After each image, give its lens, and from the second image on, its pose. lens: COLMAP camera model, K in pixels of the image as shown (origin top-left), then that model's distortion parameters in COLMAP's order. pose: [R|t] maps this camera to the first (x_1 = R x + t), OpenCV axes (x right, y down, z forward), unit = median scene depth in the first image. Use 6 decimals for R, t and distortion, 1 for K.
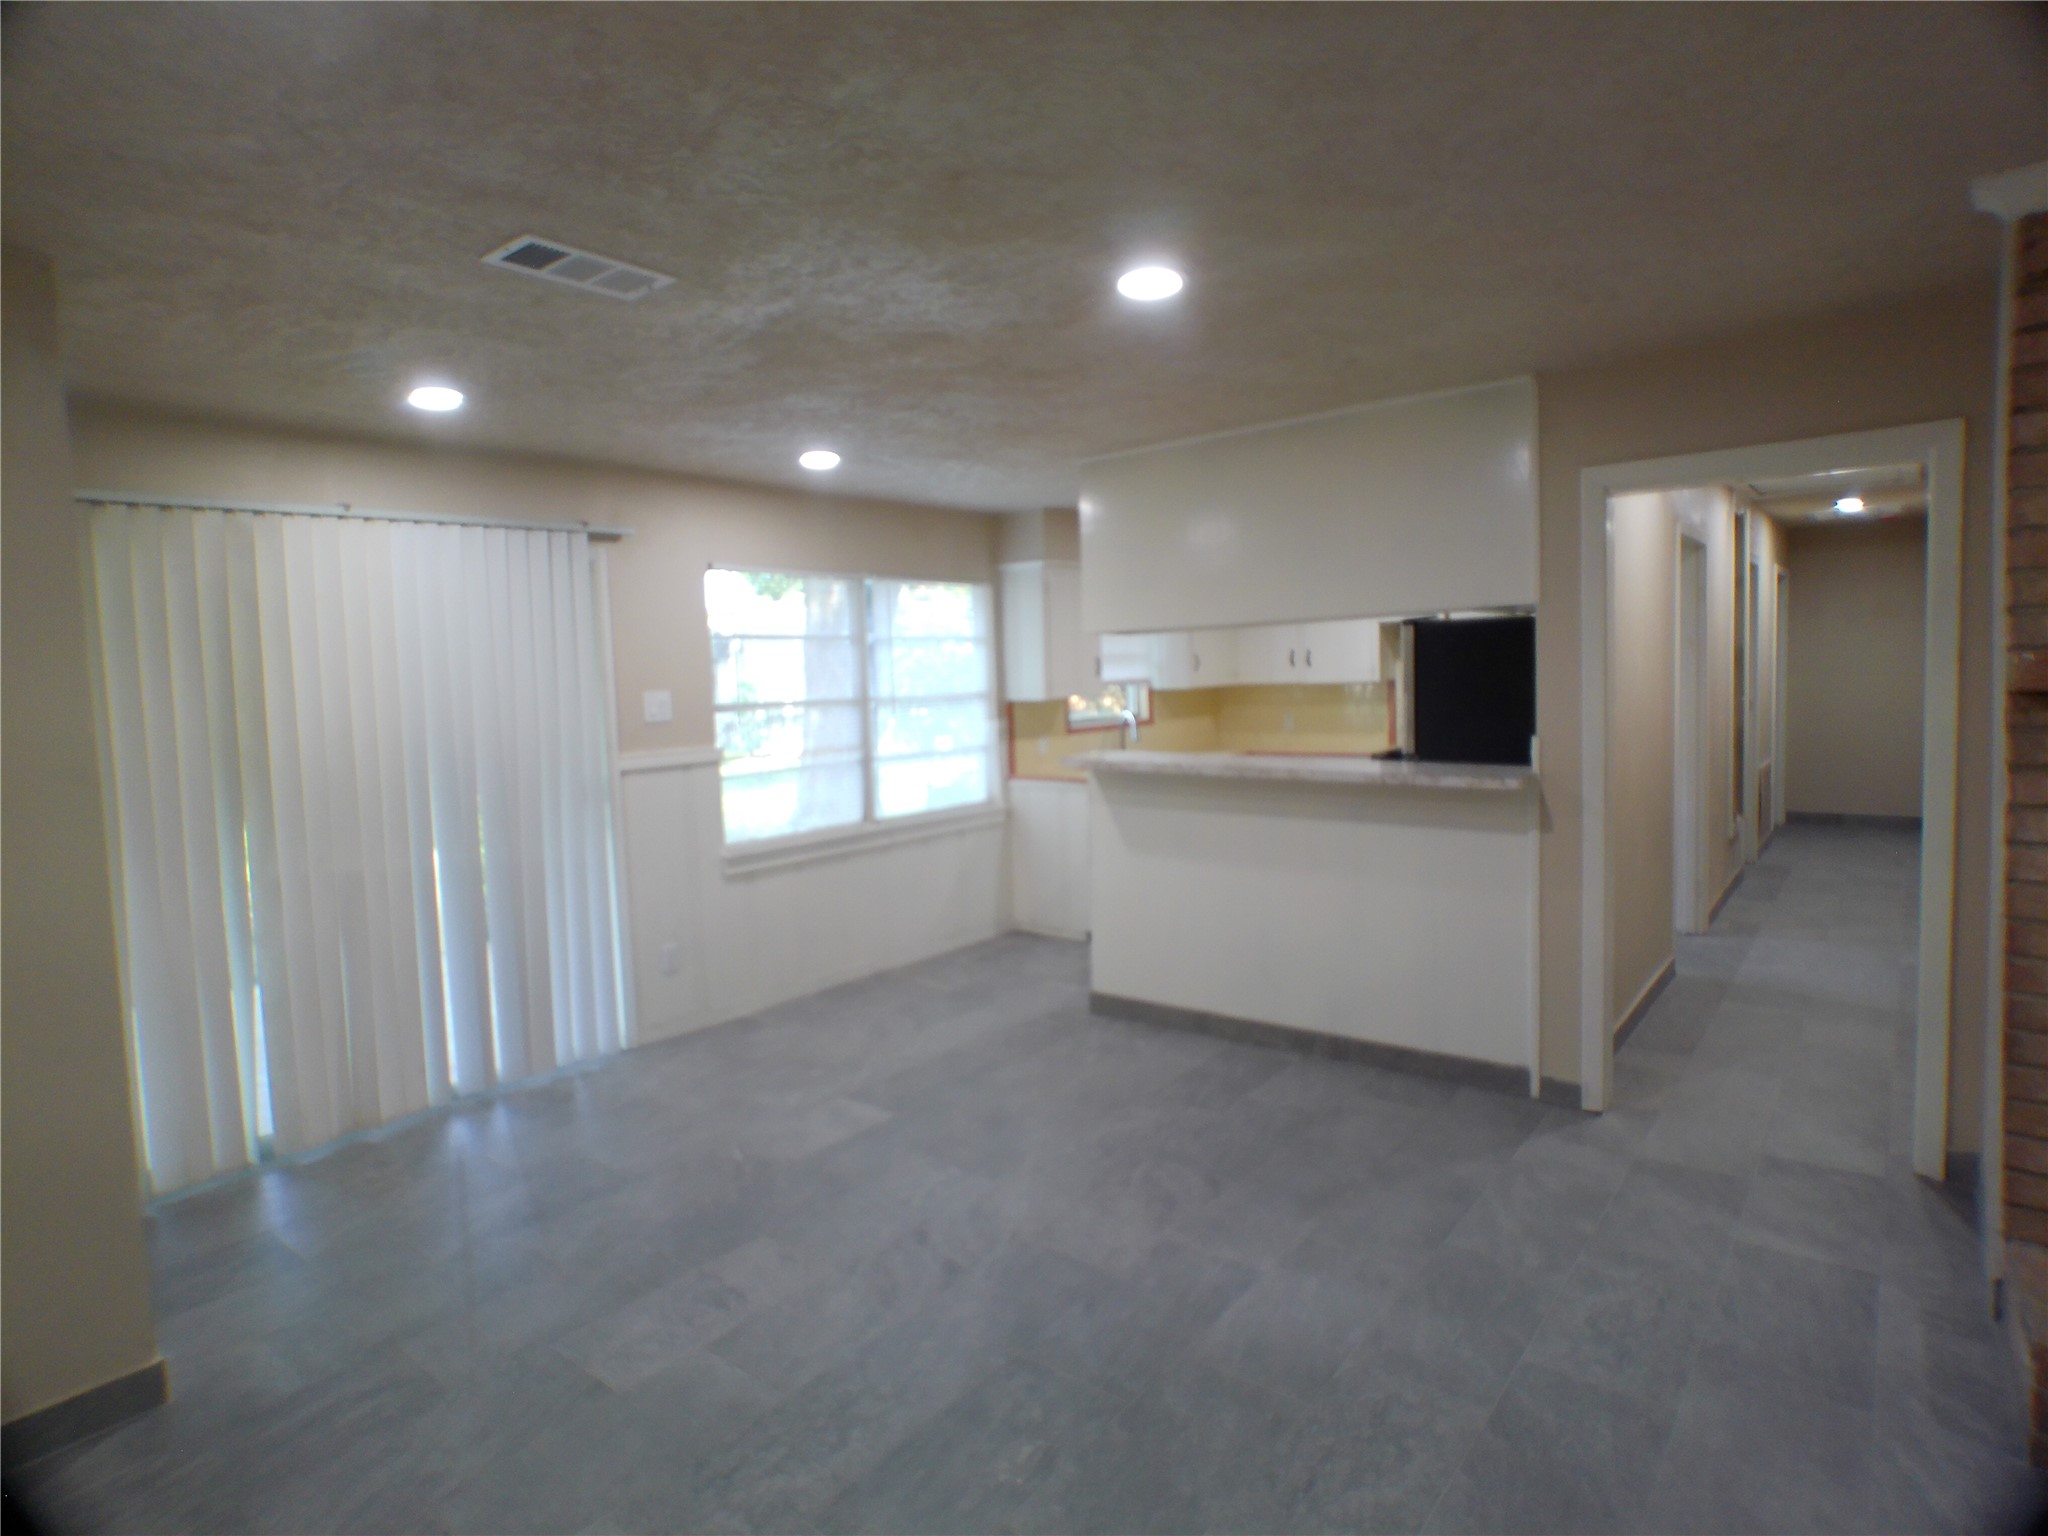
lens RADIAL K [[1114.8, 0, 1036.5], [0, 1114.8, 748.2], [0, 0, 1]] dist [-0.023917, 0.009789]
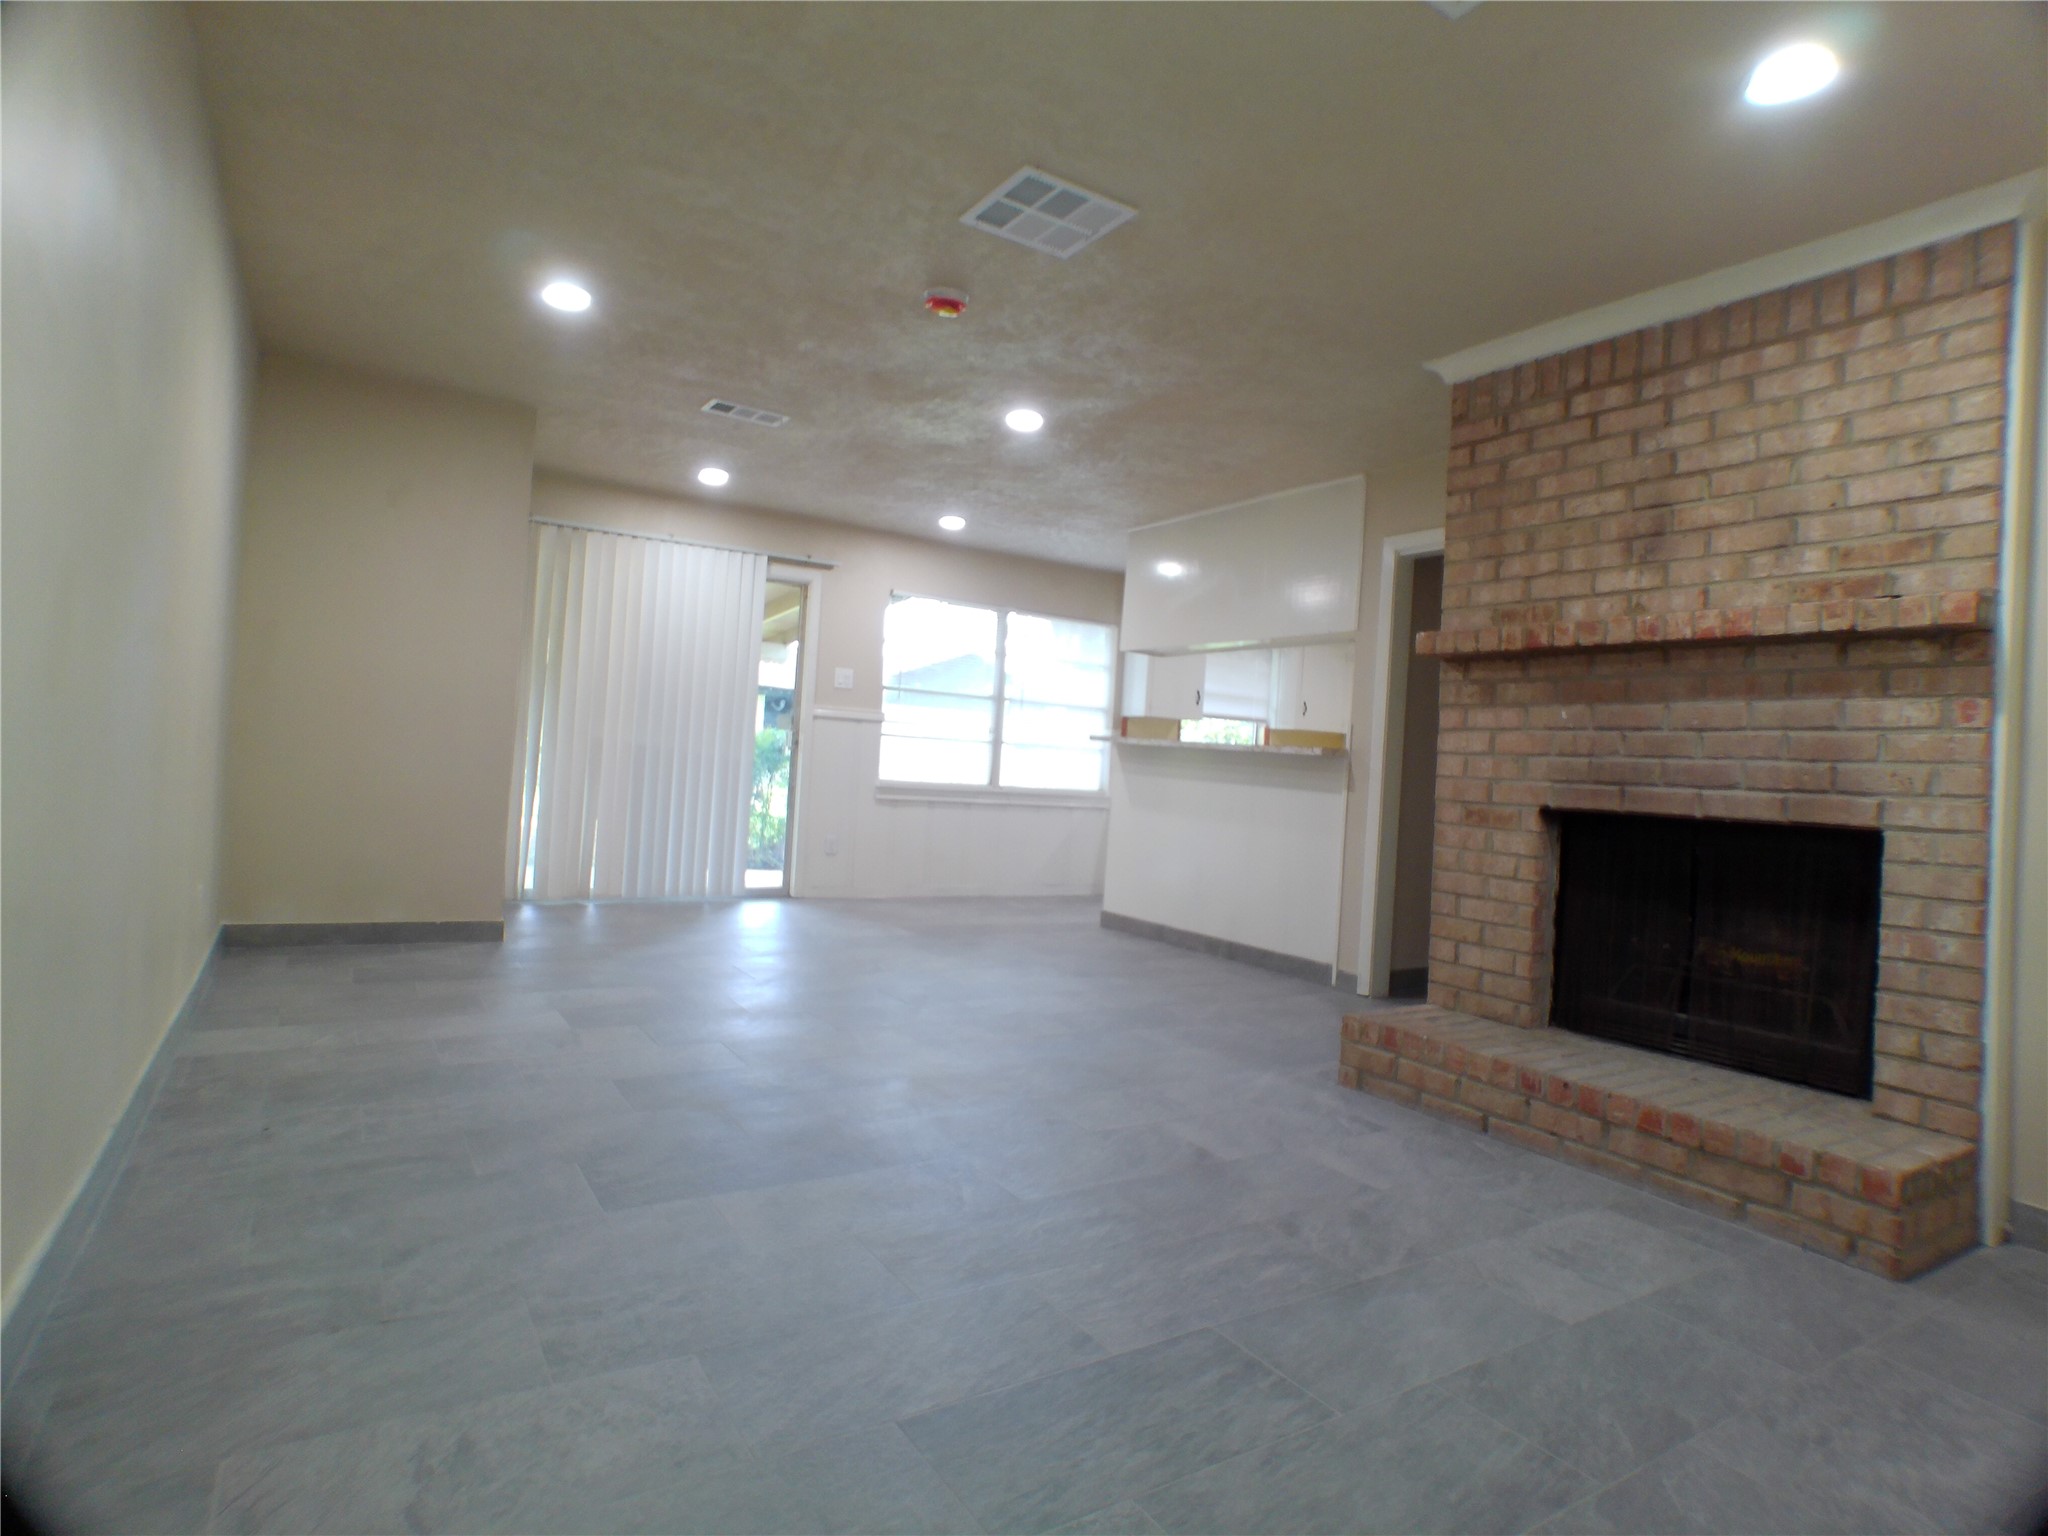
lens RADIAL K [[1114.8, 0, 1030.2], [0, 1114.8, 748.6], [0, 0, 1]] dist [-0.023917, 0.009789]
pose [[0.941483, 0.096378, -0.322987, 0.424243], [-0.123031, 0.990395, -0.063096, 0.129533], [0.313803, 0.099141, 0.944298, -0.374593]]
